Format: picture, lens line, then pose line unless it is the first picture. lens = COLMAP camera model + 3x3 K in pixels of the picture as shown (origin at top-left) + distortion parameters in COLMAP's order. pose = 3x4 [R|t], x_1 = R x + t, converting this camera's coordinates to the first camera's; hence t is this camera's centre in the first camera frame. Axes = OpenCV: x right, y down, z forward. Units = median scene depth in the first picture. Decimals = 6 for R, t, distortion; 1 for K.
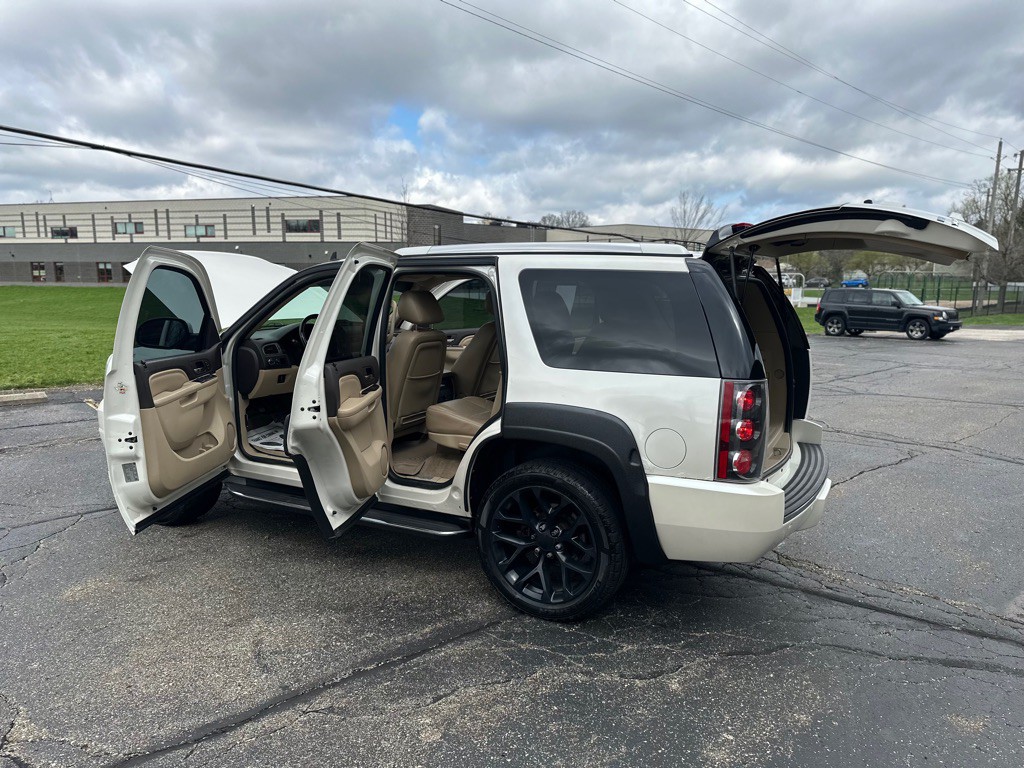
lens RADIAL K [[713.5, 0, 509.9], [0, 713.5, 394.5], [0, 0, 1]] dist [0.040050, -0.050281]
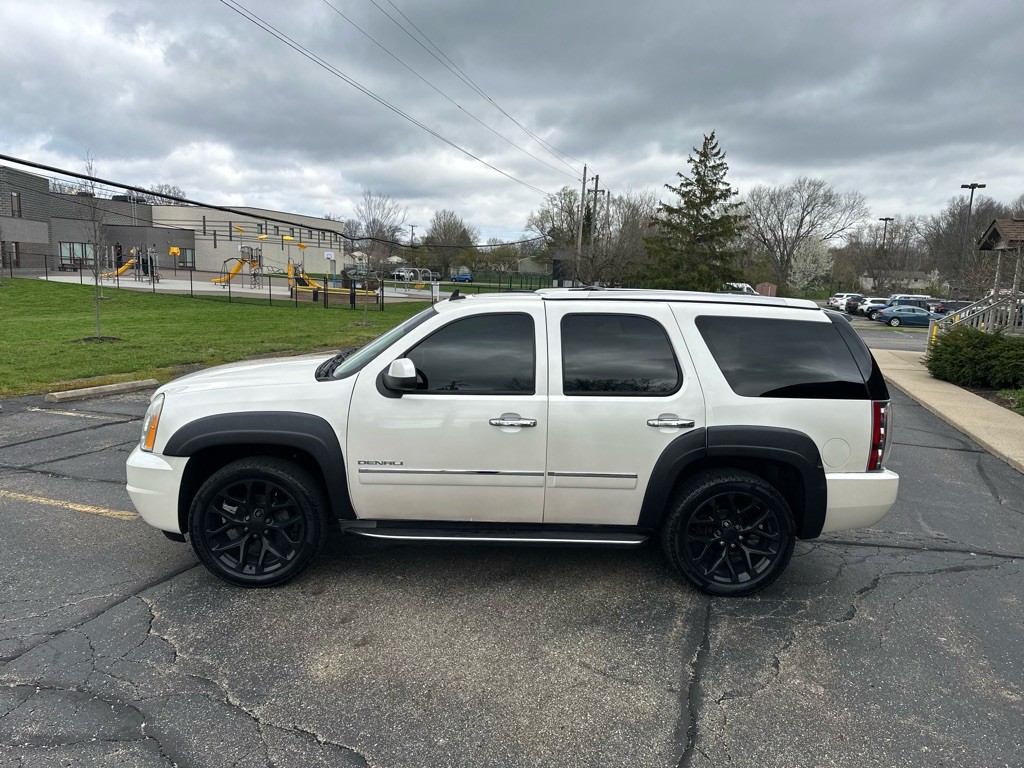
lens RADIAL K [[713.5, 0, 509.9], [0, 713.5, 394.5], [0, 0, 1]] dist [0.040050, -0.050281]
pose [[0.863716, -0.056938, 0.500752, -0.044509], [0.049310, 0.998378, 0.028467, -0.004645], [-0.501560, 0.000105, 0.865123, 0.005304]]
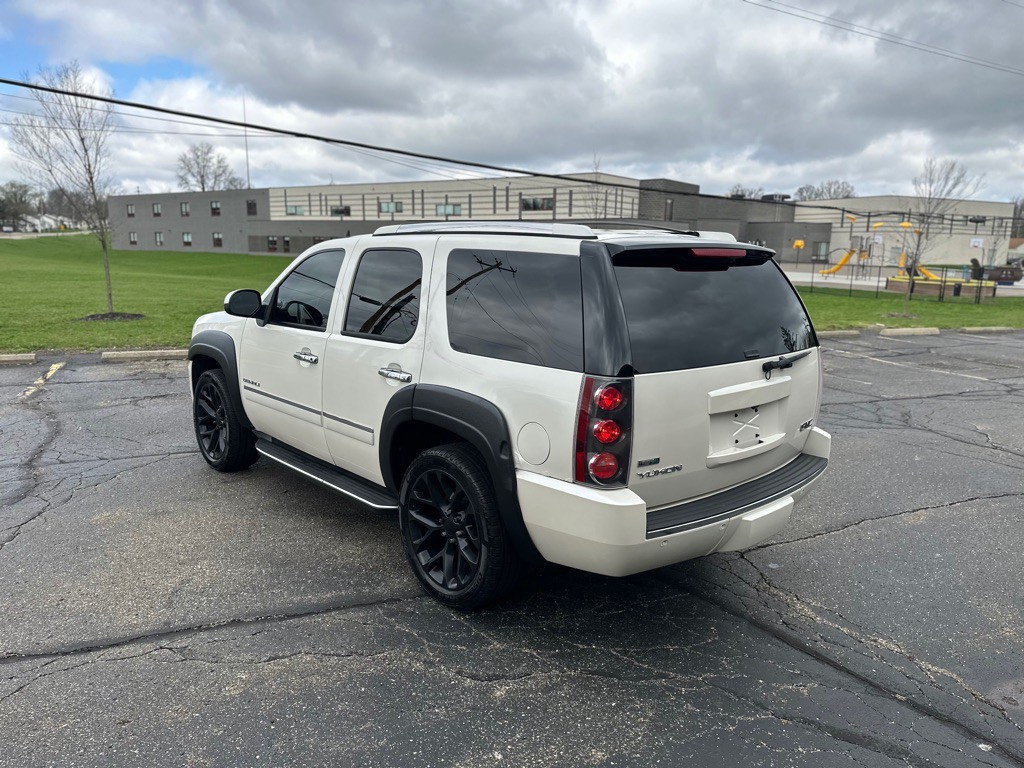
lens RADIAL K [[708.1, 0, 514.2], [0, 708.1, 393.6], [0, 0, 1]] dist [0.100497, -0.131115]
pose [[0.947500, 0.075795, -0.310643, 0.021065], [-0.066556, 0.996971, 0.040251, -0.001150], [0.312753, -0.017462, 0.949674, 0.004651]]
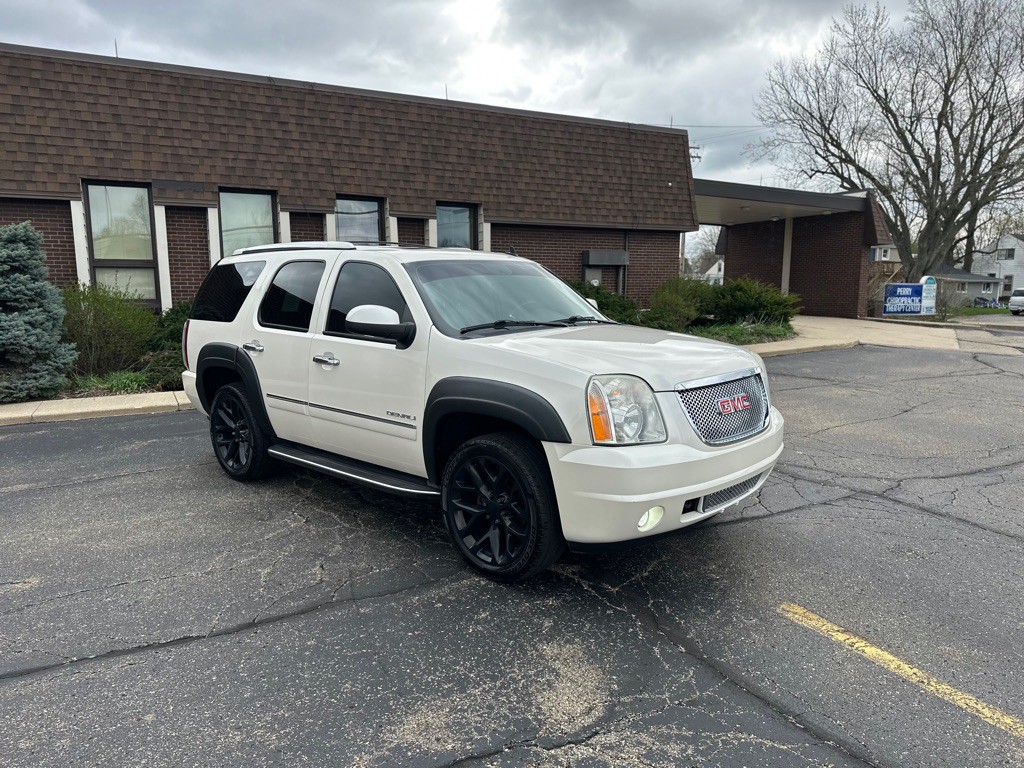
lens RADIAL K [[710.9, 0, 519.1], [0, 710.9, 406.4], [0, 0, 1]] dist [0.051959, -0.063341]
pose [[-0.970238, -0.041568, 0.238560, -0.034880], [0.038493, 0.946155, 0.321417, -0.020605], [-0.239075, 0.321034, -0.916395, 0.136895]]
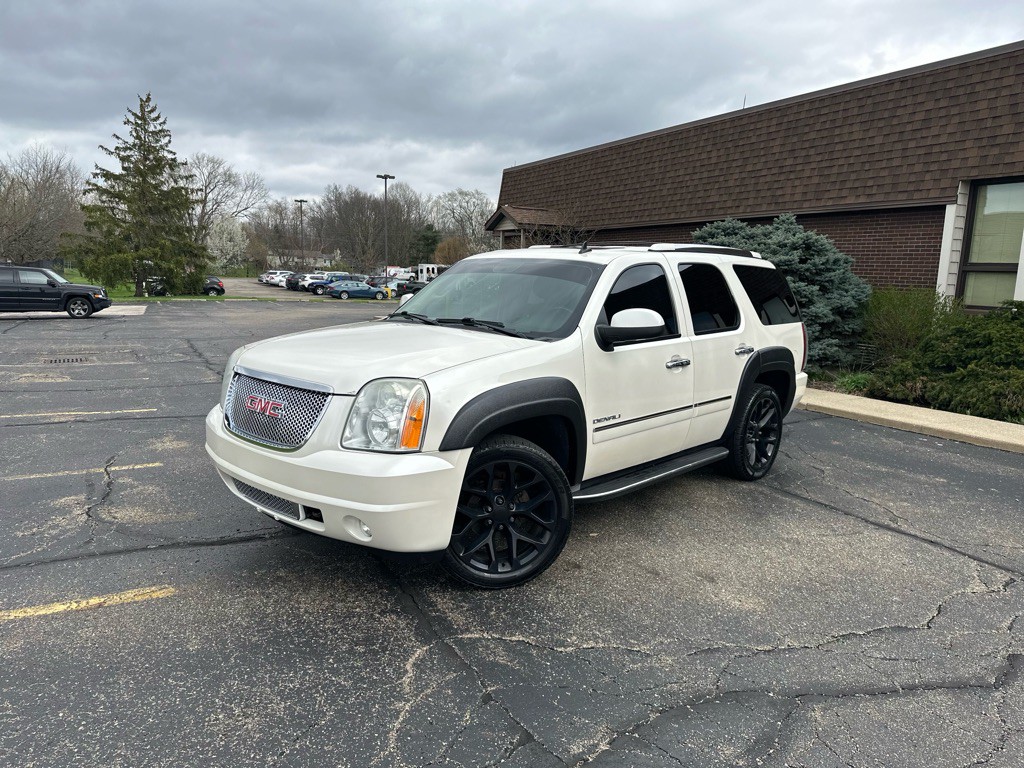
lens RADIAL K [[713.5, 0, 509.9], [0, 713.5, 394.5], [0, 0, 1]] dist [0.040050, -0.050281]
pose [[0.244100, -0.159111, 0.956608, -0.081695], [0.129885, 0.982924, 0.130345, -0.008280], [-0.961012, 0.092432, 0.260598, 0.054751]]
